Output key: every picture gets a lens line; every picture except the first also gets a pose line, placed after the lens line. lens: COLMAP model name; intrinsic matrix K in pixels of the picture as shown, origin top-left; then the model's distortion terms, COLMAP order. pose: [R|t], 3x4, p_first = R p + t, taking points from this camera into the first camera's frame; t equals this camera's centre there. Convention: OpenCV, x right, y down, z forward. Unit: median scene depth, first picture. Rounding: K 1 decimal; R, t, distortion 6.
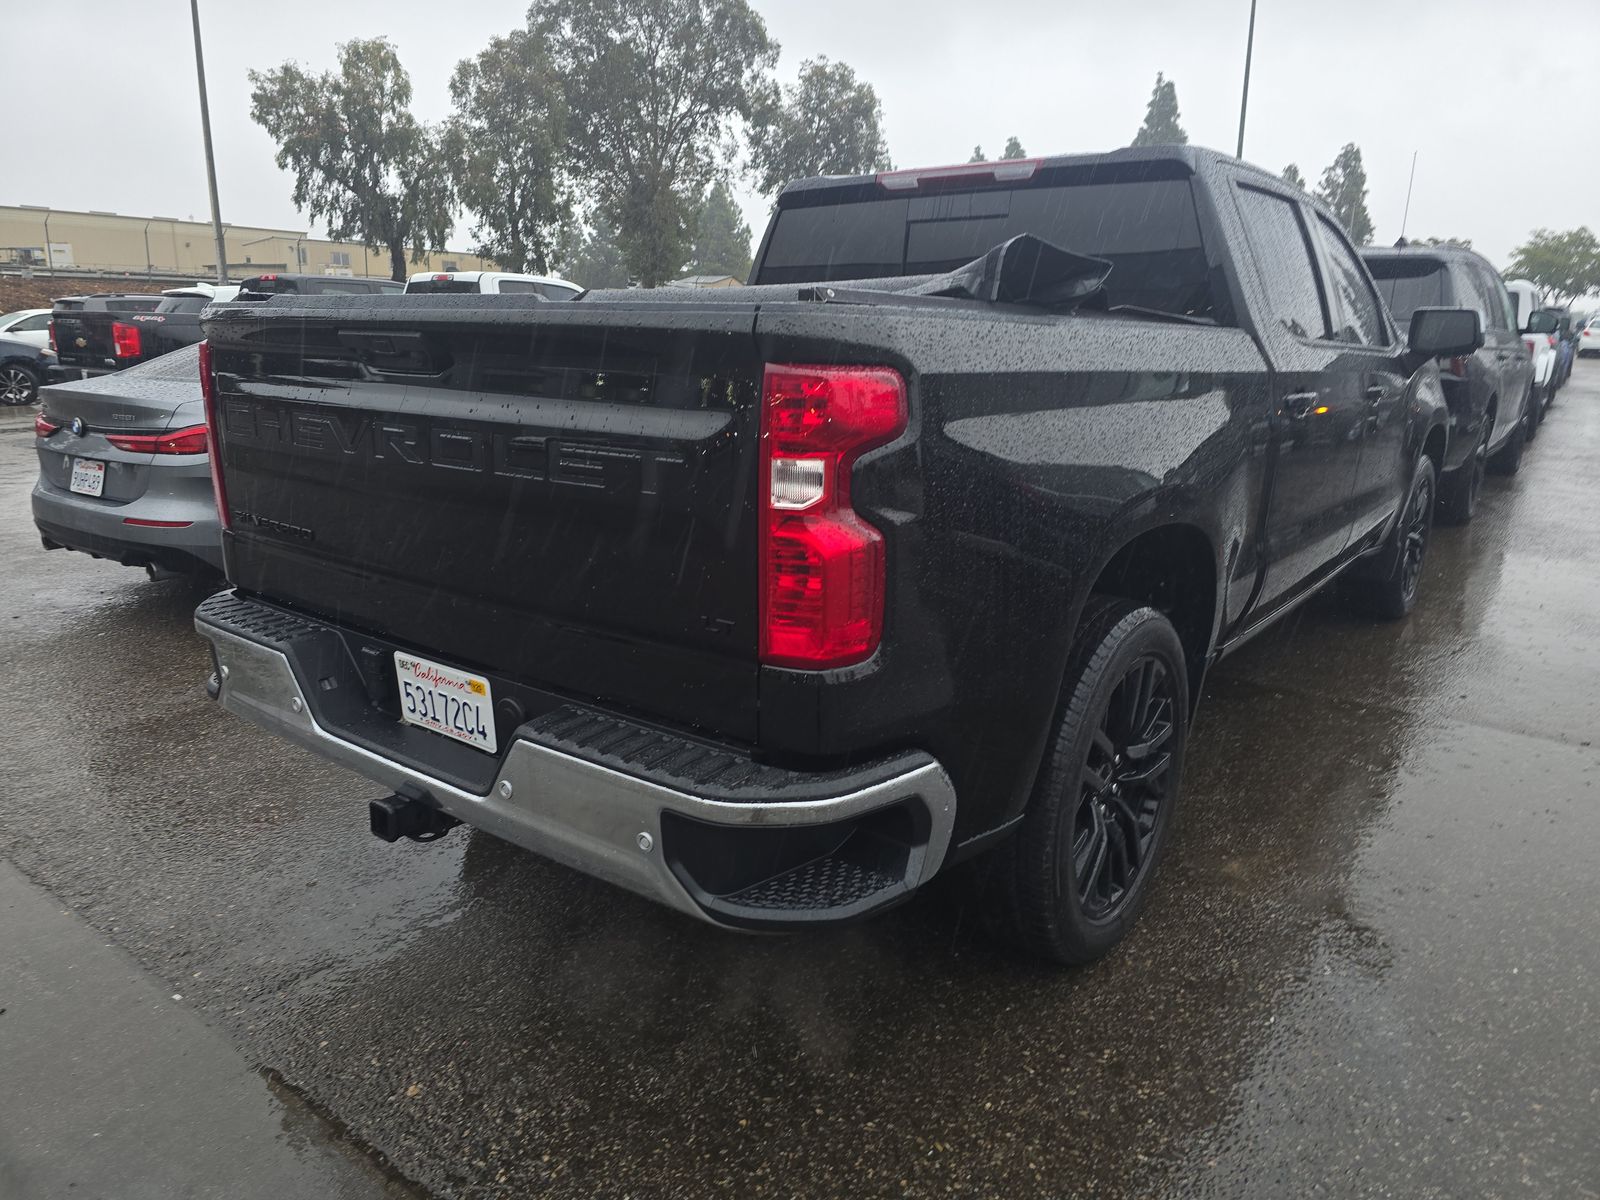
lens RADIAL K [[1070.2, 0, 804.8], [0, 1070.2, 599.1], [0, 0, 1]] dist [0.058492, -0.052756]
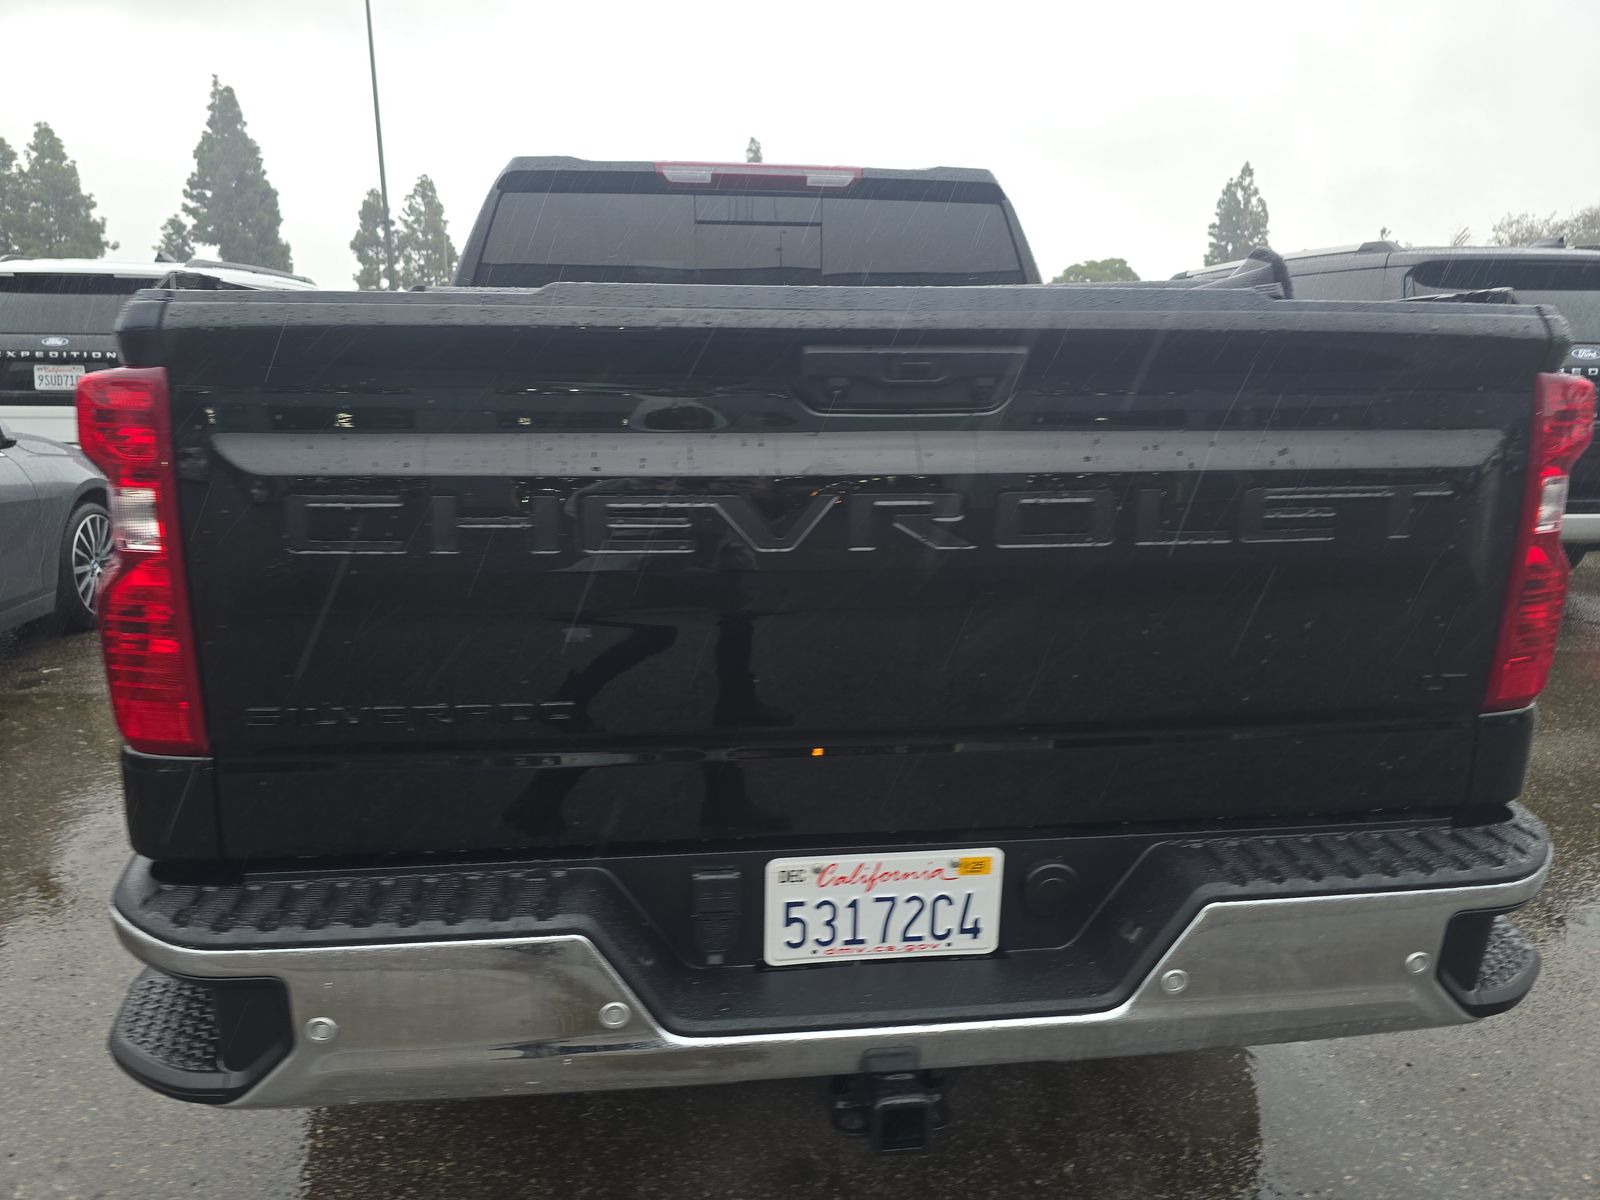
lens RADIAL K [[1070.2, 0, 804.8], [0, 1070.2, 599.1], [0, 0, 1]] dist [0.058492, -0.052756]
pose [[0.721848, -0.160485, 0.673186, -0.753337], [0.171922, 0.983831, 0.050192, -0.126601], [-0.670356, 0.079504, 0.737768, 0.516465]]
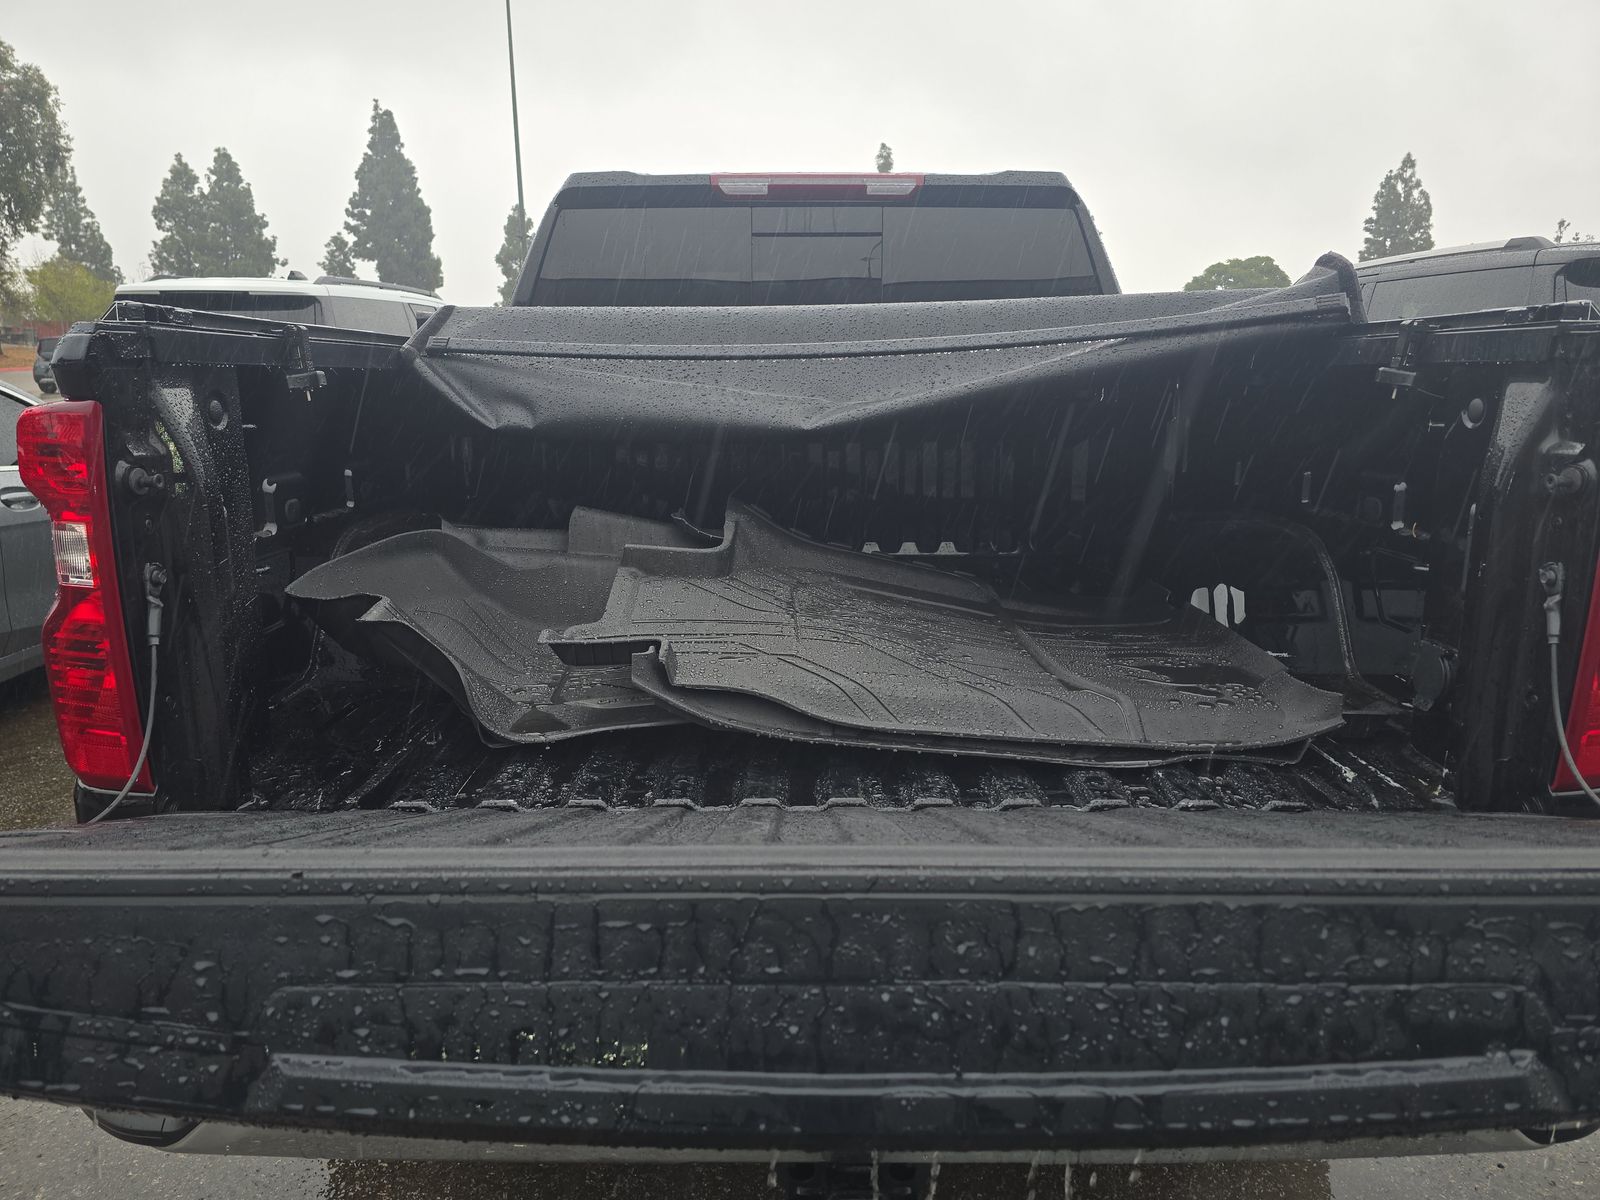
lens RADIAL K [[1070.2, 0, 804.8], [0, 1070.2, 599.1], [0, 0, 1]] dist [0.058492, -0.052756]
pose [[0.796335, -0.142897, 0.587734, -0.652615], [0.157320, 0.987182, 0.026859, -0.131868], [-0.584039, 0.071073, 0.808608, 0.494092]]
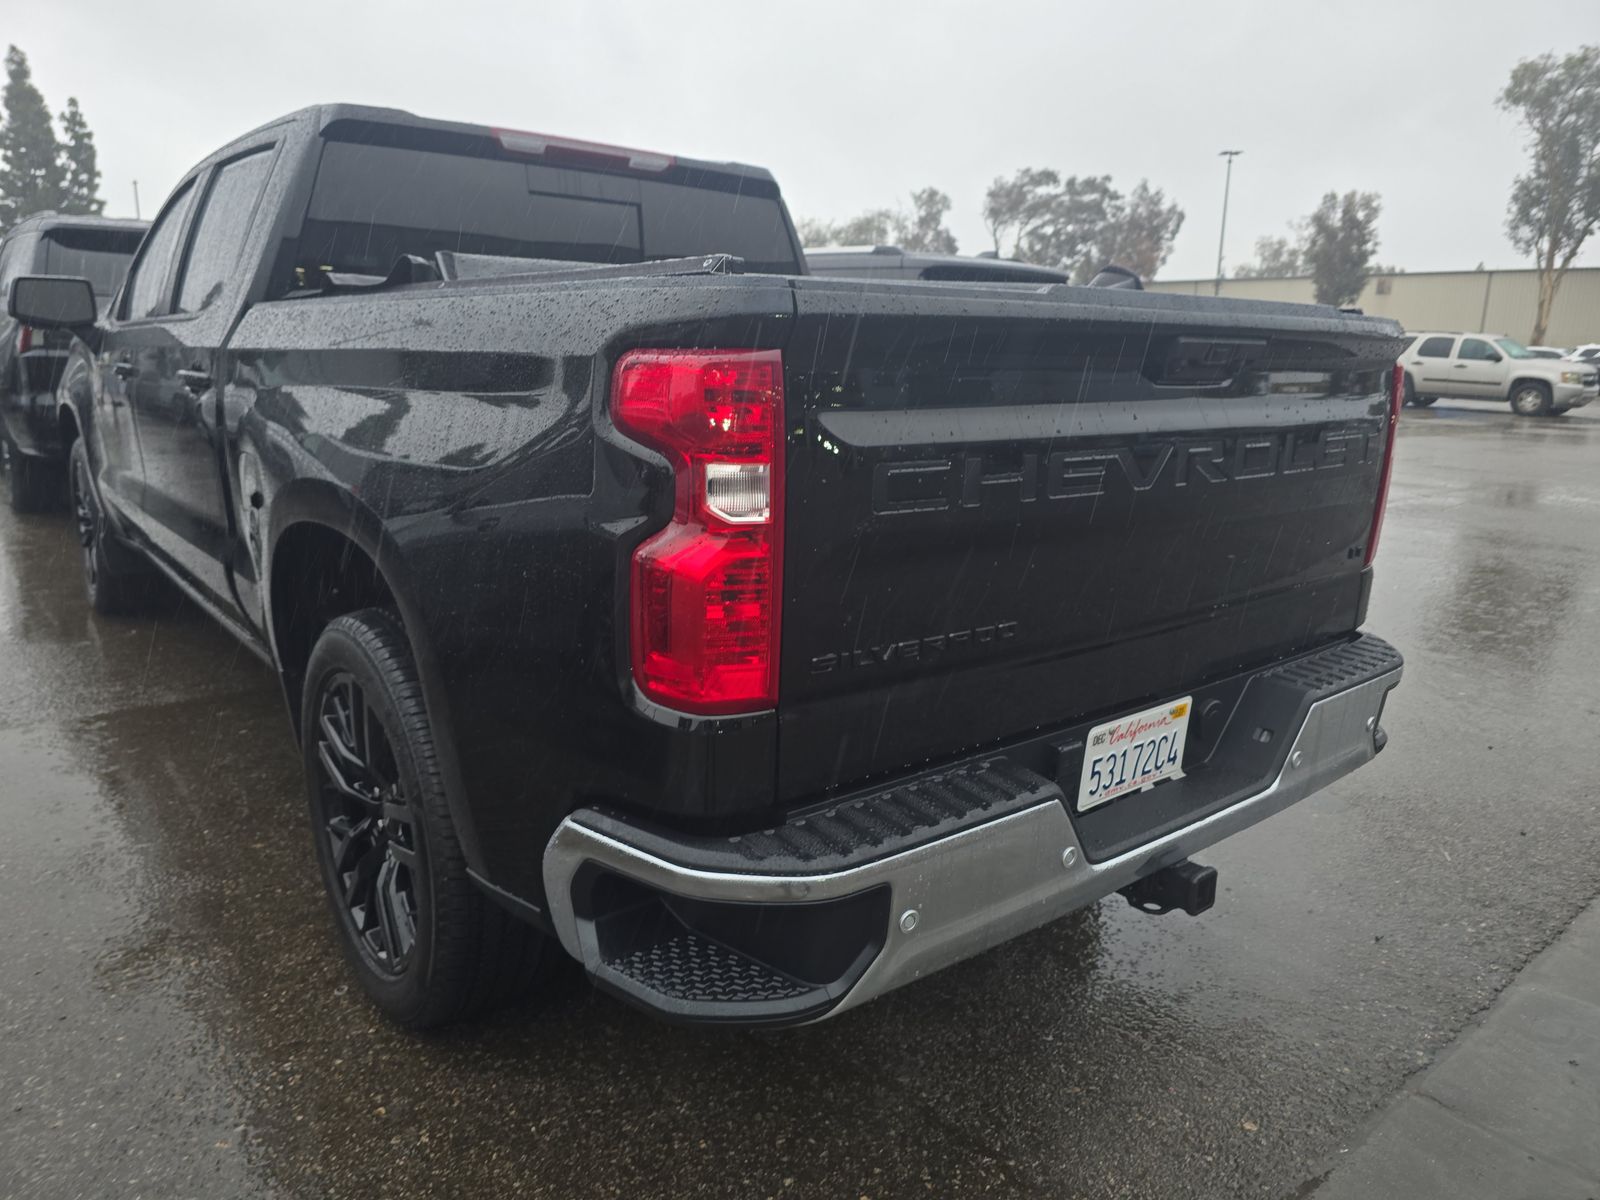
lens RADIAL K [[1070.2, 0, 804.8], [0, 1070.2, 599.1], [0, 0, 1]] dist [0.058492, -0.052756]
pose [[0.242667, -0.232975, 0.941720, -1.166856], [0.212493, 0.959927, 0.182723, -0.238875], [-0.946551, 0.155768, 0.282448, 0.954836]]
